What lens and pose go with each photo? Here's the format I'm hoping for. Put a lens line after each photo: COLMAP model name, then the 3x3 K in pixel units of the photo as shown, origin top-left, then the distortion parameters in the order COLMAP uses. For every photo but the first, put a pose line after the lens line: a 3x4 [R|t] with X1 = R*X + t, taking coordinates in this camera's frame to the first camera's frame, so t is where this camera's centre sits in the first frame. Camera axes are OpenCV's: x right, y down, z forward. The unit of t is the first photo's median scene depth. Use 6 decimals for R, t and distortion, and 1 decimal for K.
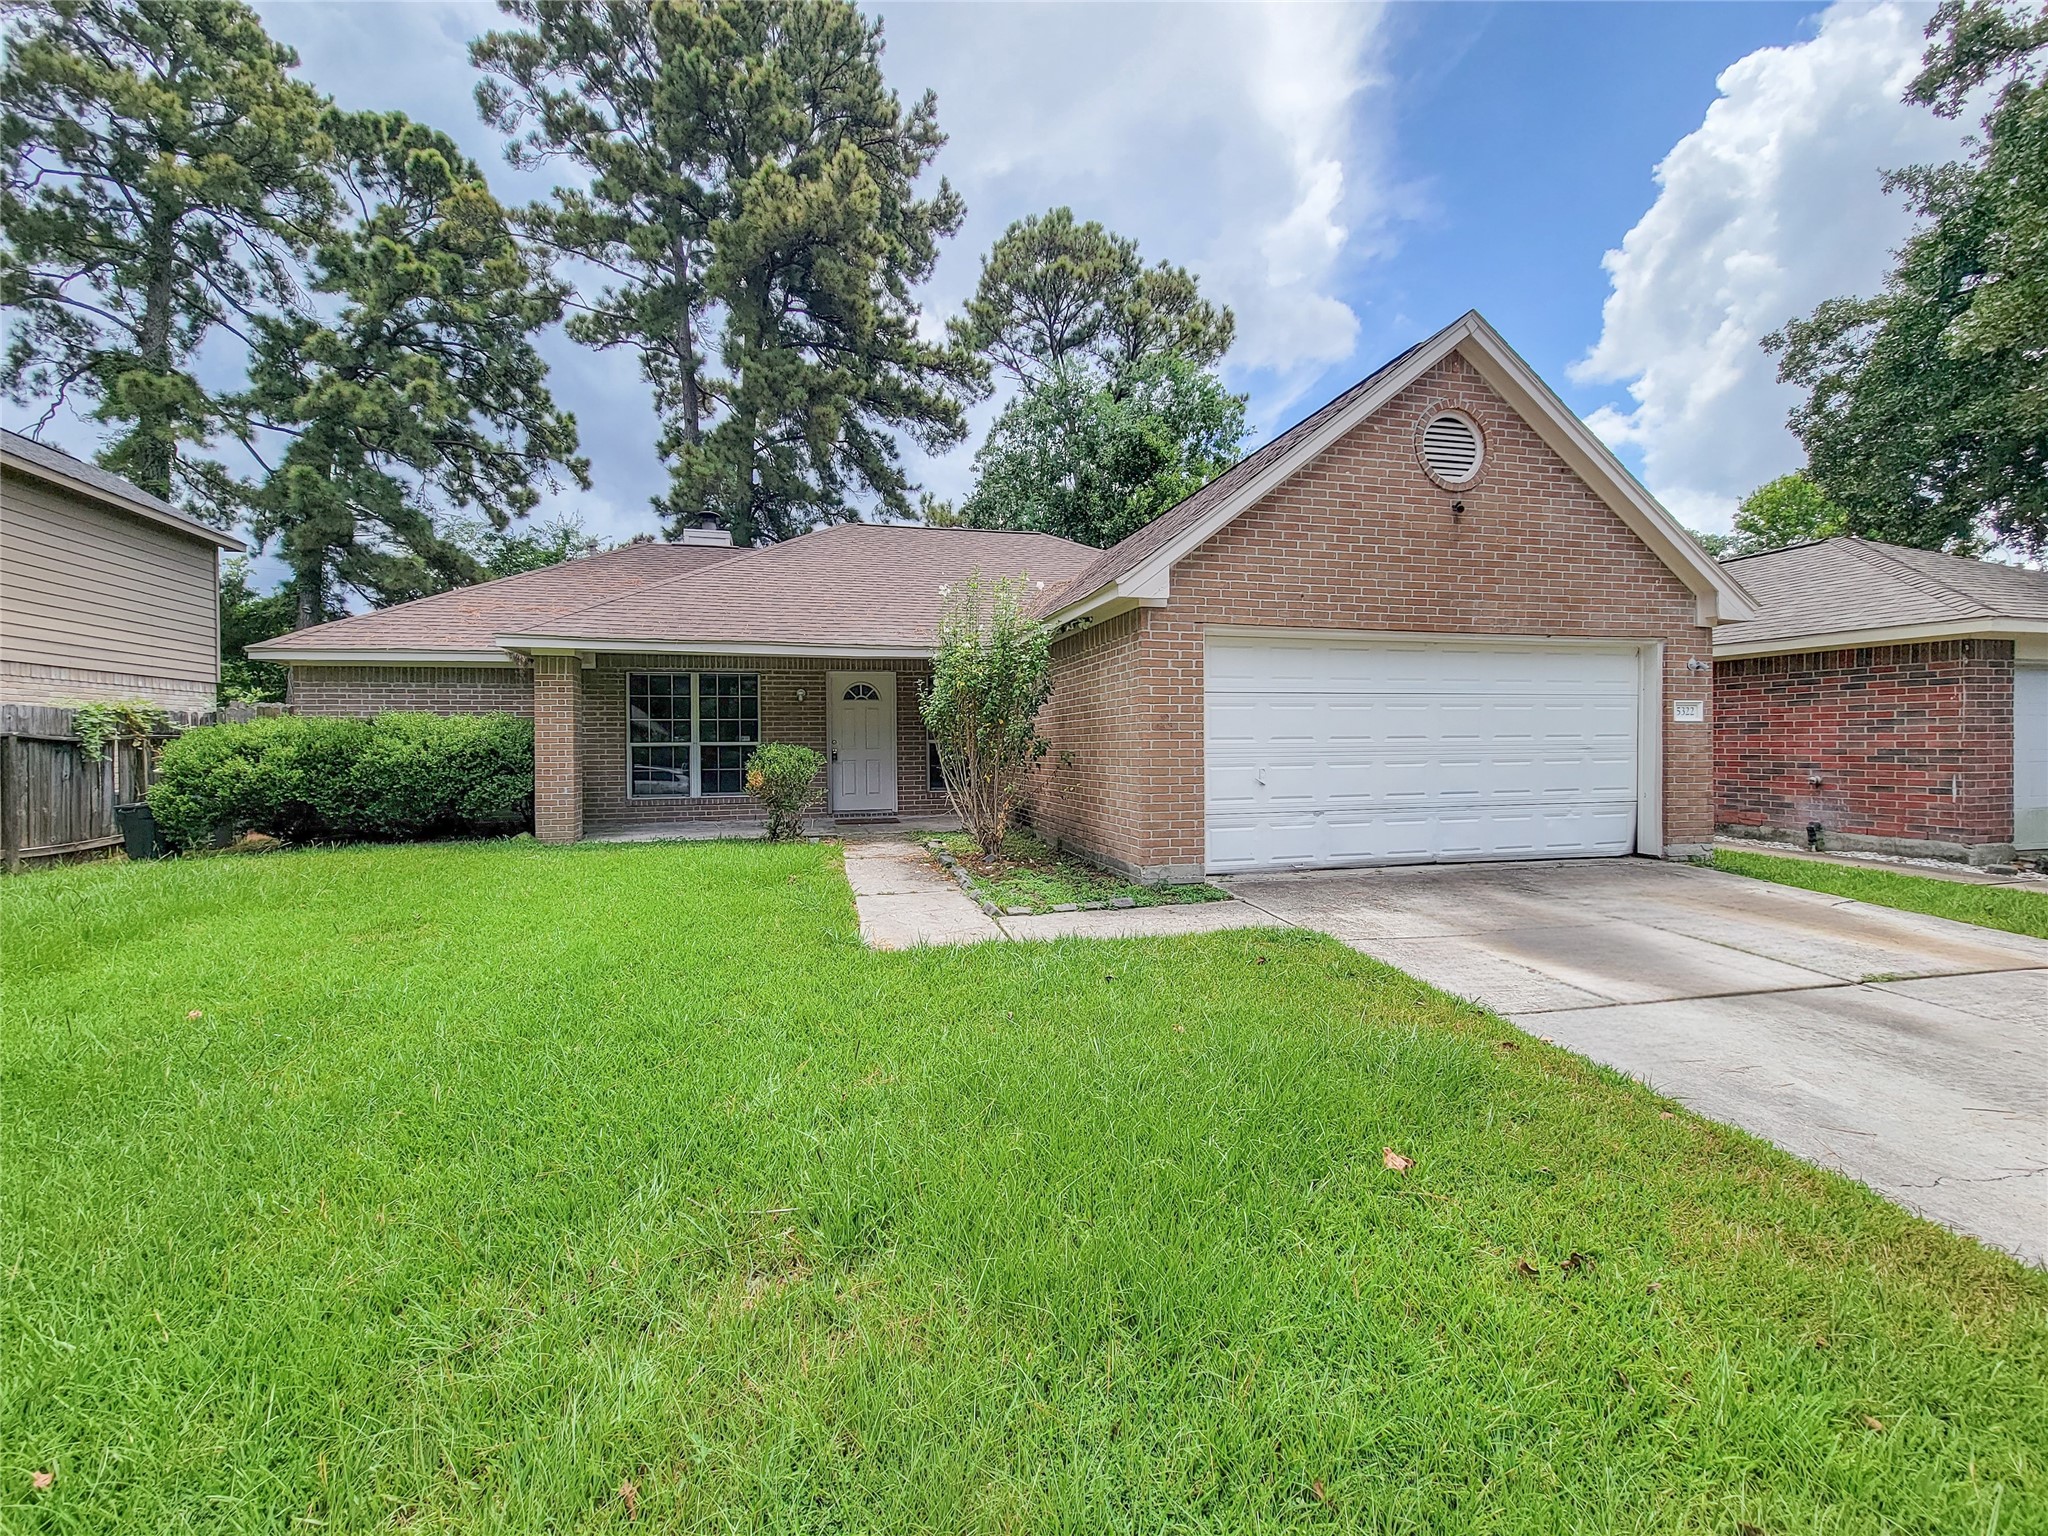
lens RADIAL K [[860.6, 0, 1021.5], [0, 860.6, 772.1], [0, 0, 1]] dist [0.007899, -0.004371]
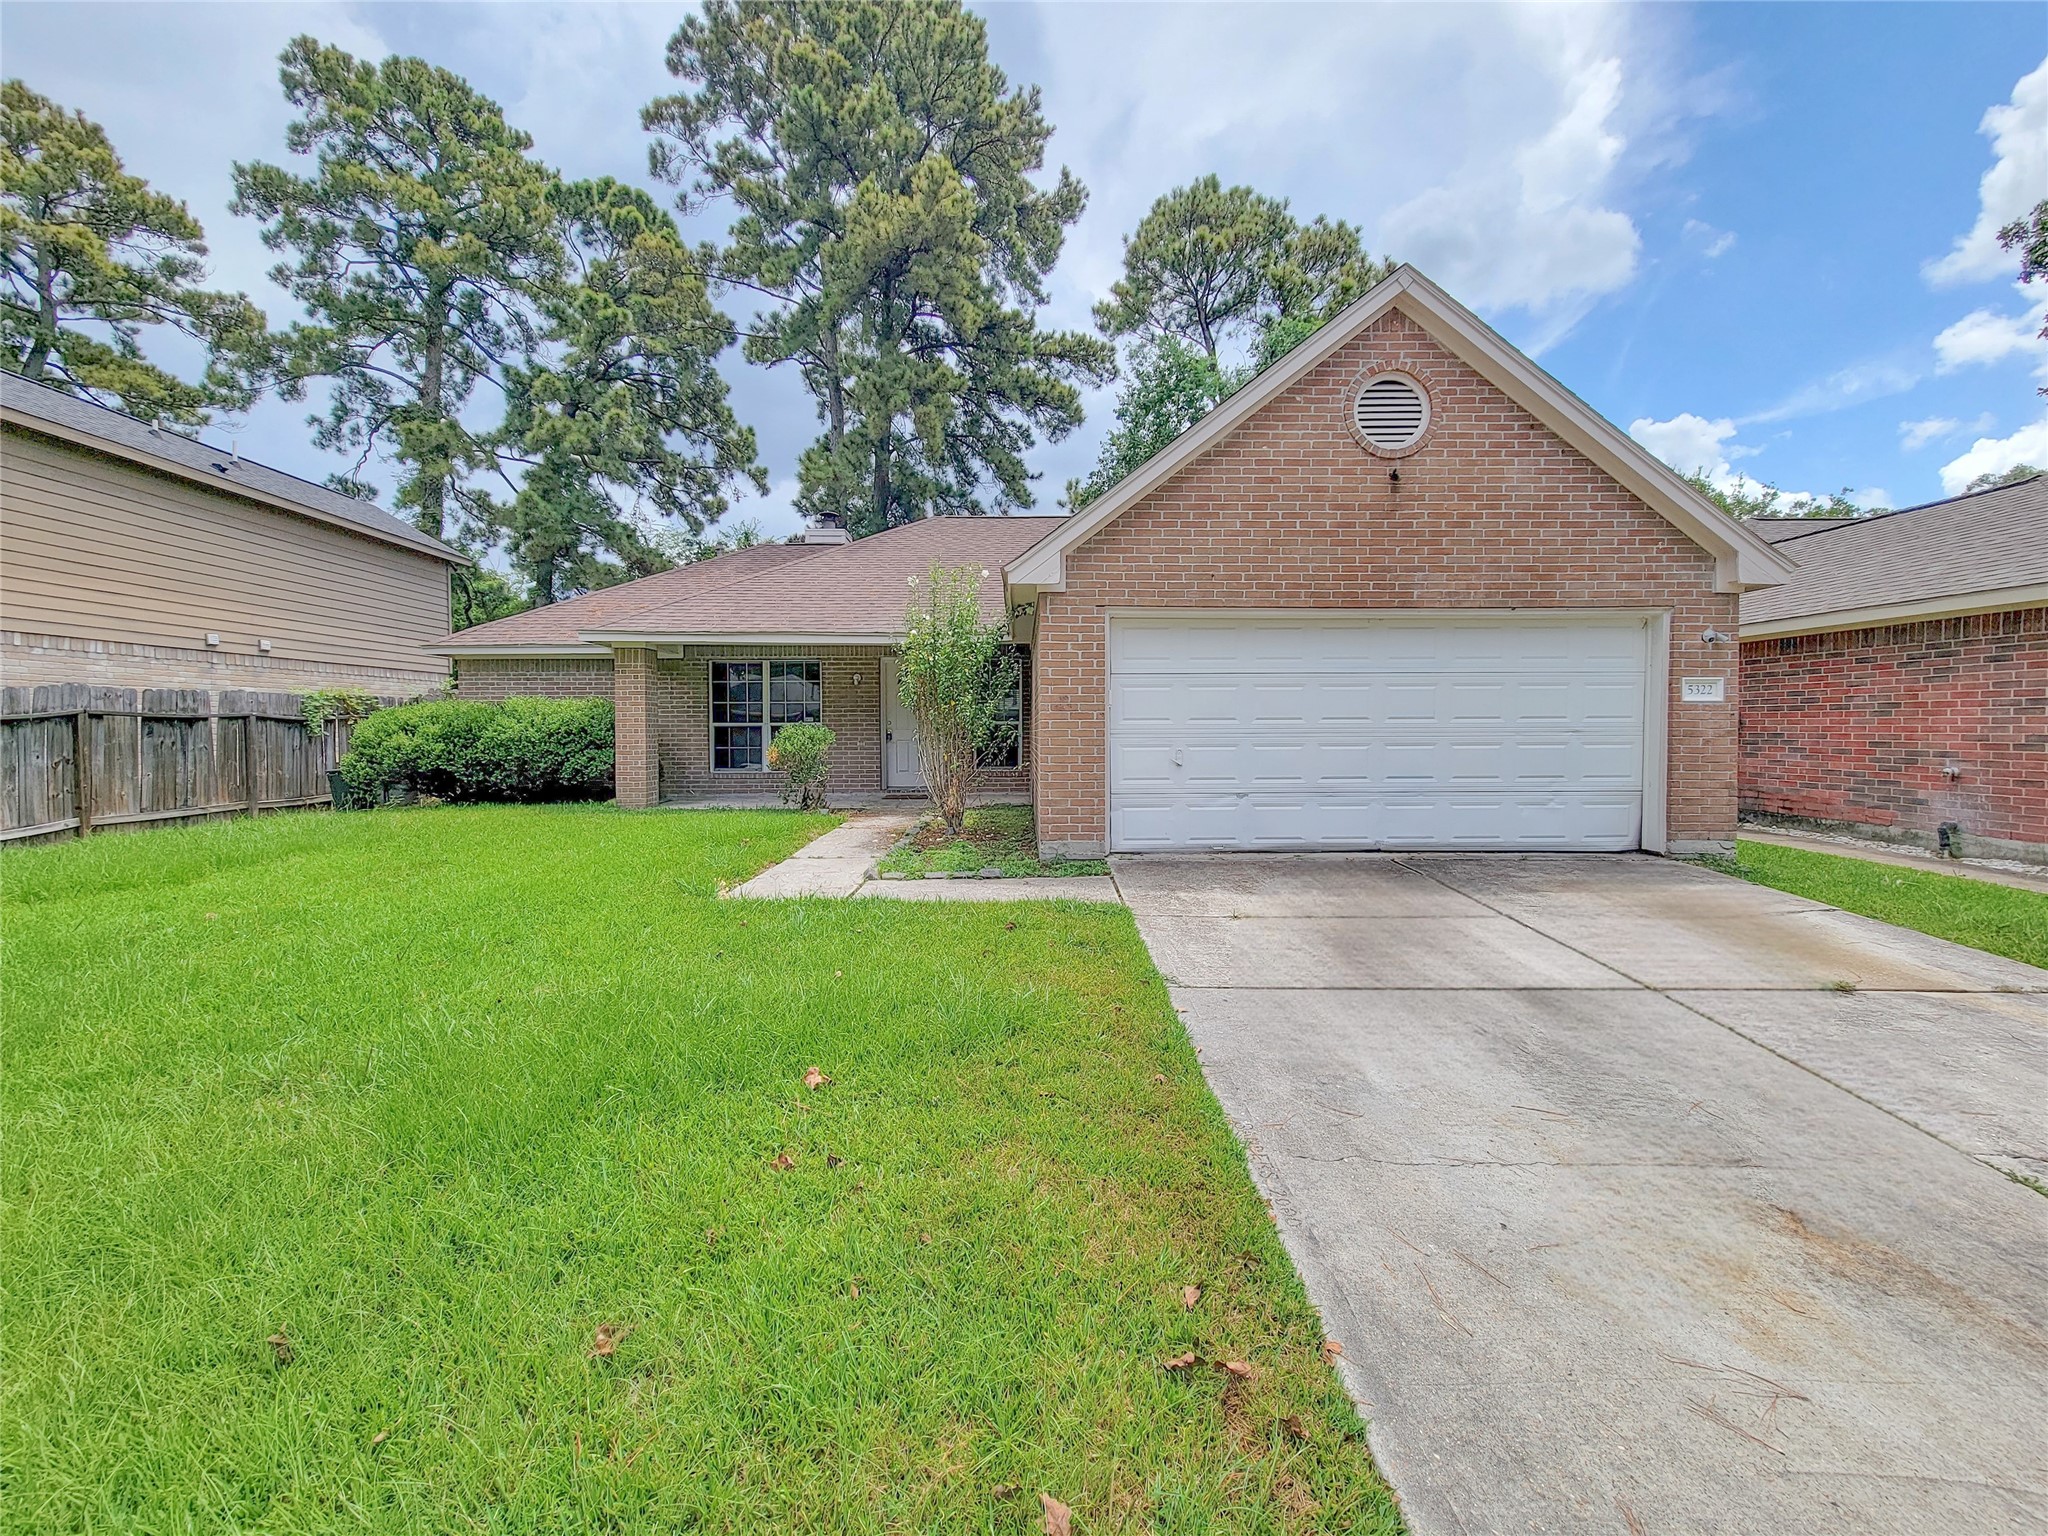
lens RADIAL K [[862.9, 0, 1024.0], [0, 862.9, 768.0], [0, 0, 1]] dist [0.000600, 0.004982]
pose [[0.972621, 0.015383, -0.231886, 0.134365], [-0.011977, 0.999799, 0.016090, 0.001479], [0.232087, -0.012872, 0.972610, -0.007937]]
